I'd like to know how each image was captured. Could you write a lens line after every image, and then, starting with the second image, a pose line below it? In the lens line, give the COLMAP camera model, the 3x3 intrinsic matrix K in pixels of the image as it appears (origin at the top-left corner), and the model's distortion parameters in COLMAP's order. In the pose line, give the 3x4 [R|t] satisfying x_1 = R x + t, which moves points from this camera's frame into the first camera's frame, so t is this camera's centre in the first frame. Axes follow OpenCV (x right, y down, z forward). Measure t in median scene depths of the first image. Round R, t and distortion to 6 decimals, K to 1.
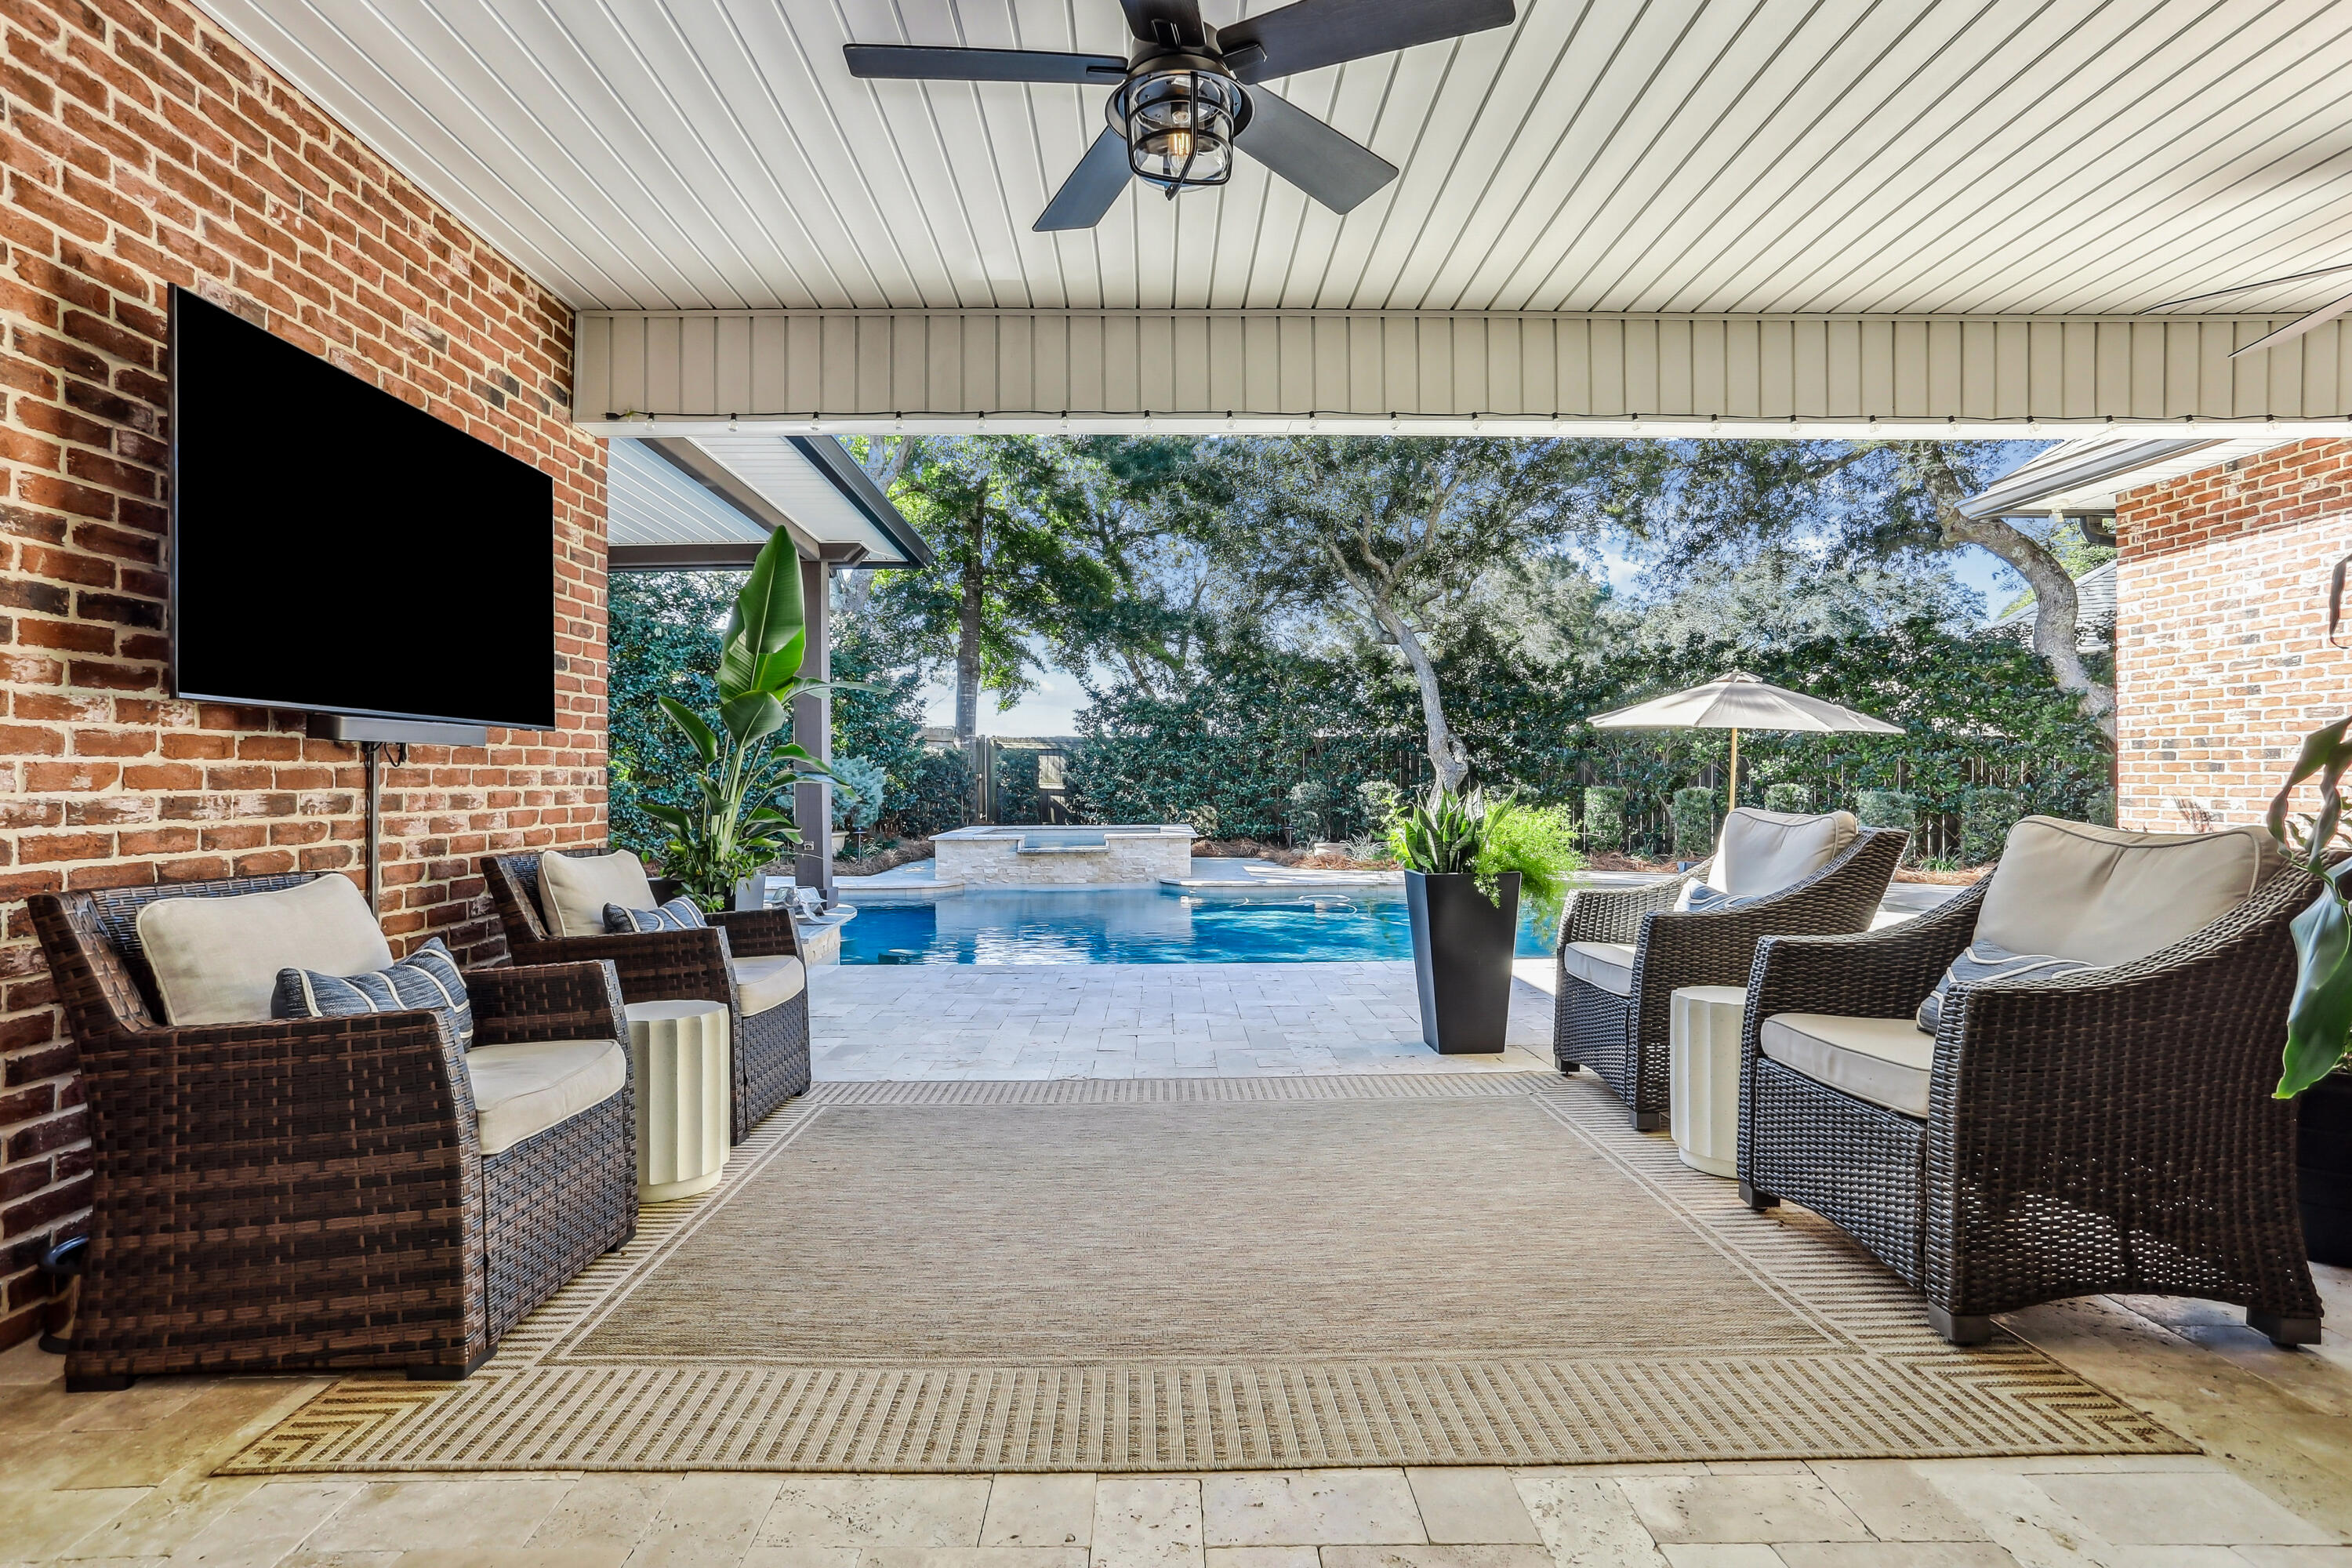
lens RADIAL K [[1186.0, 0, 1171.3], [0, 1186.0, 784.2], [0, 0, 1]] dist [0.000079, 0.000016]
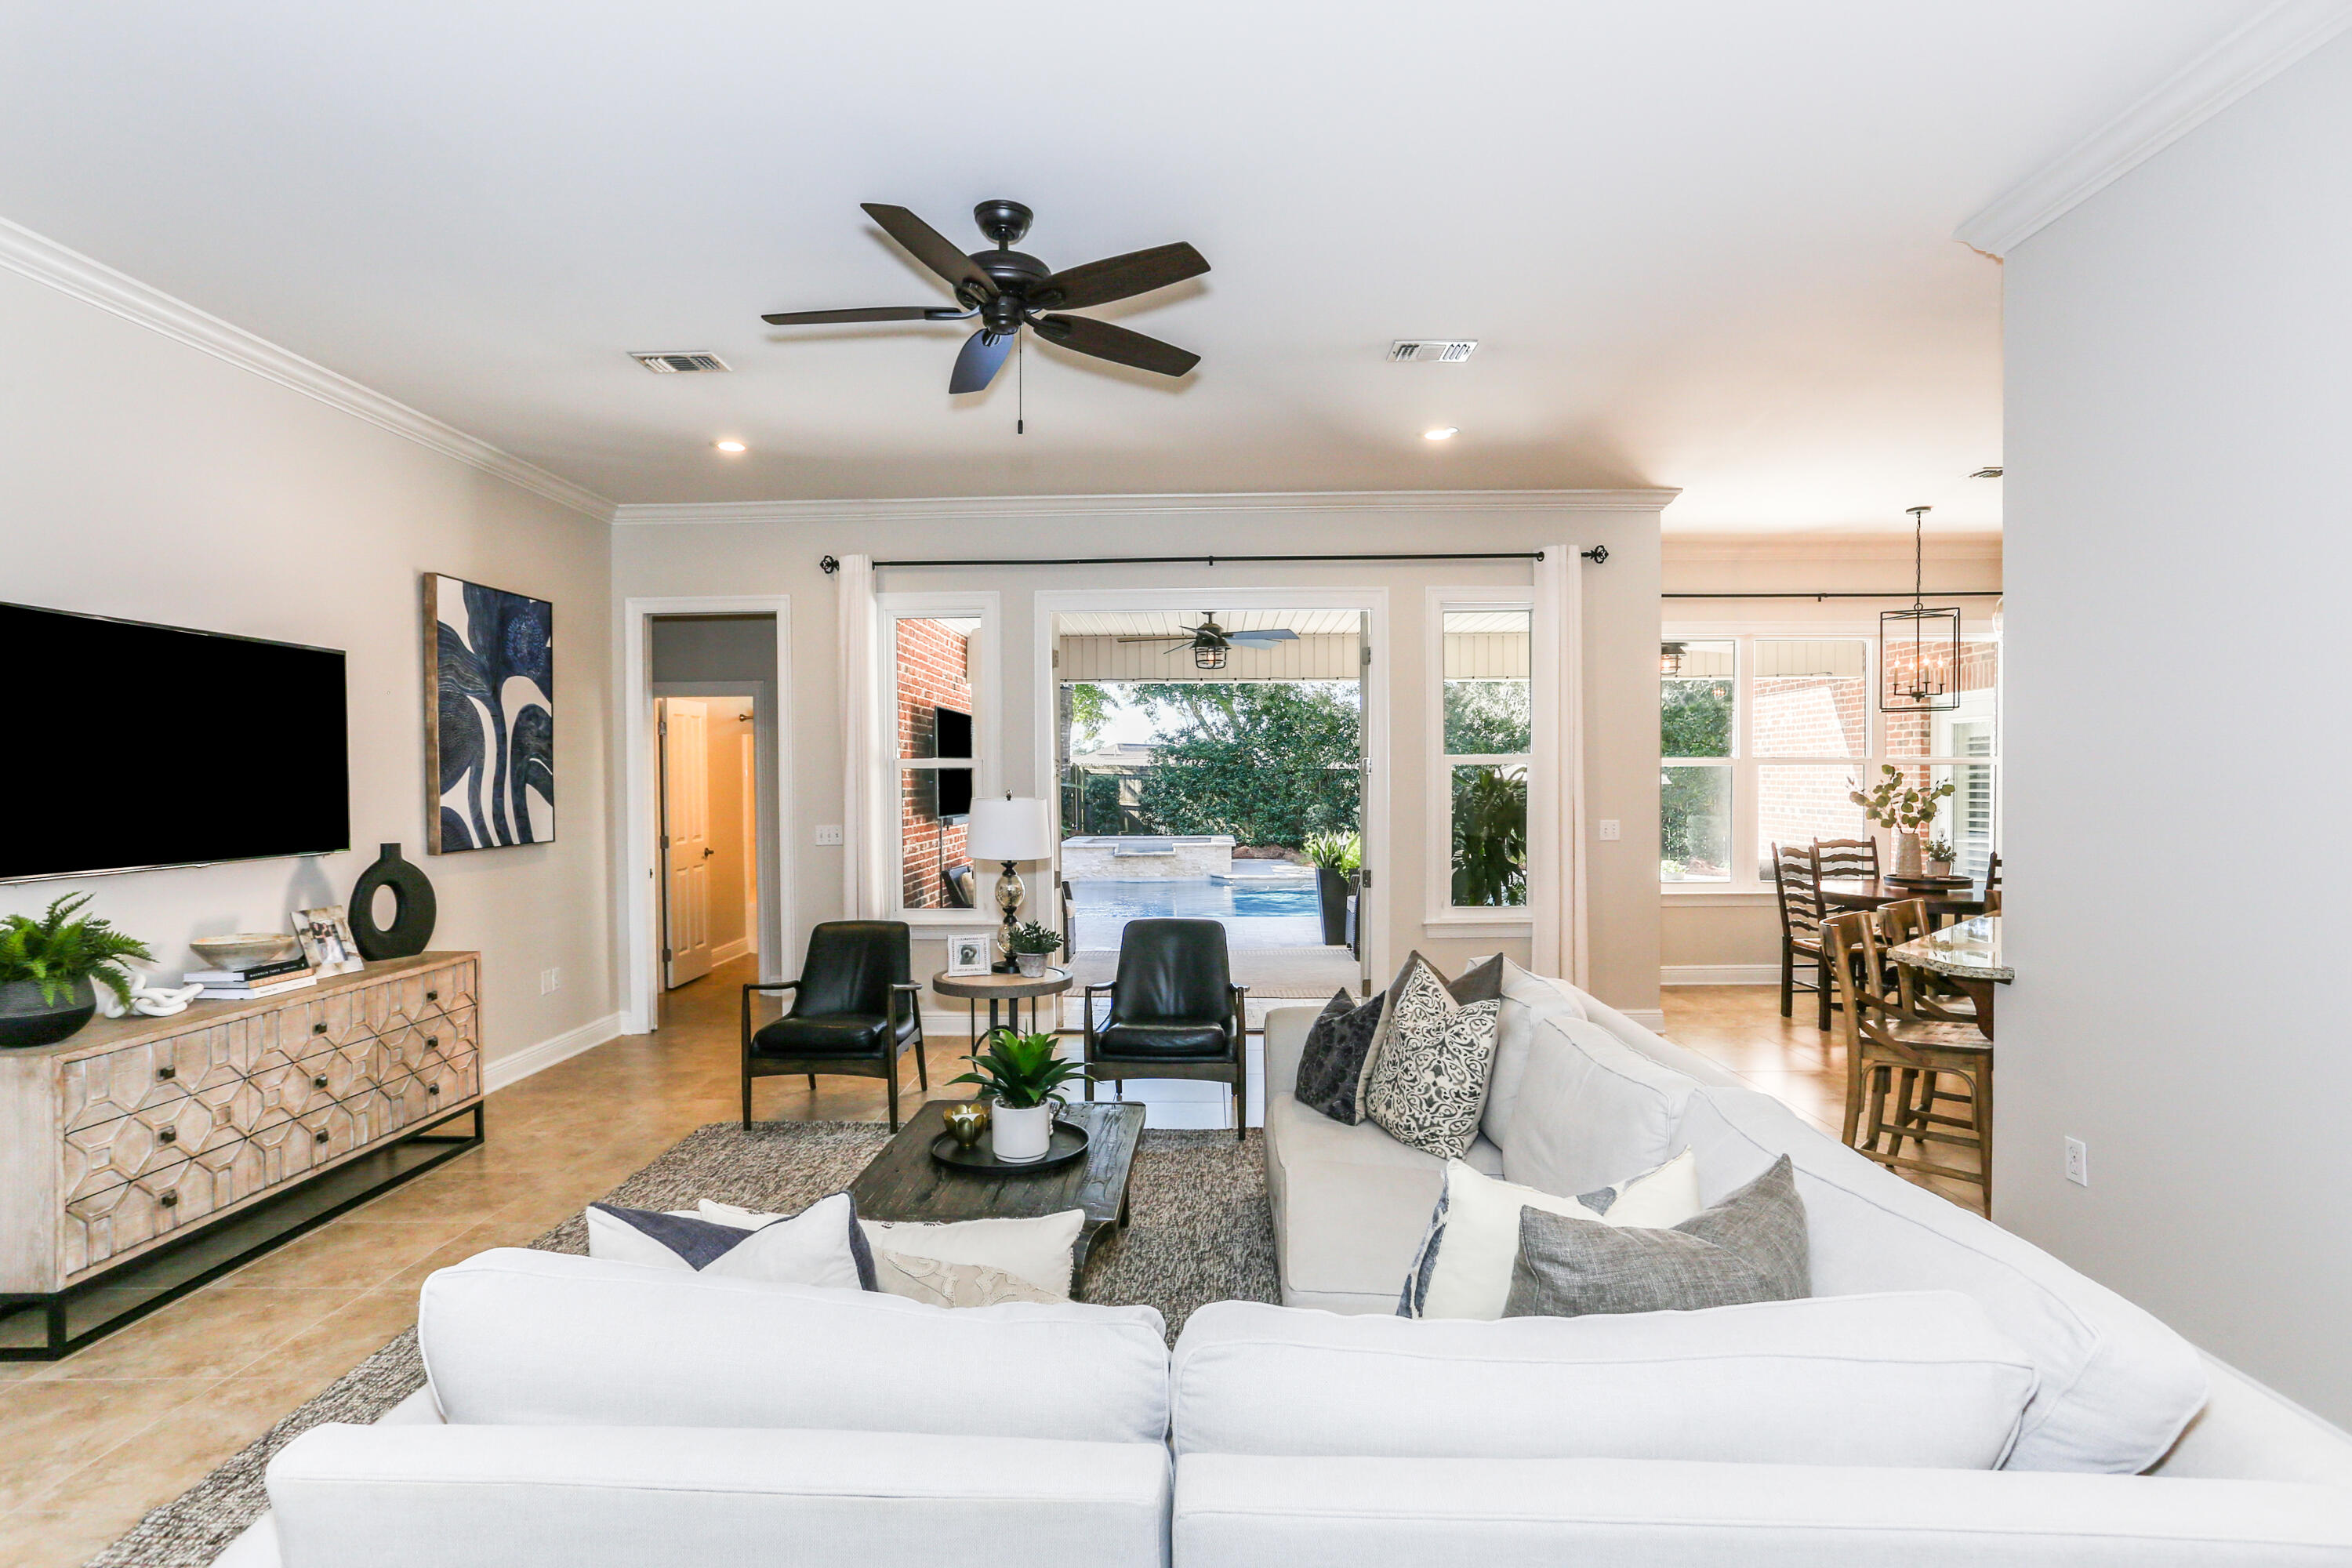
lens RADIAL K [[1186.0, 0, 1177.9], [0, 1186.0, 787.2], [0, 0, 1]] dist [0.000079, 0.000016]
pose [[0.999061, 0.000653, -0.043315, 0.010013], [-0.000517, 0.999995, 0.003160, -0.022660], [0.043316, -0.003135, 0.999056, -0.325624]]
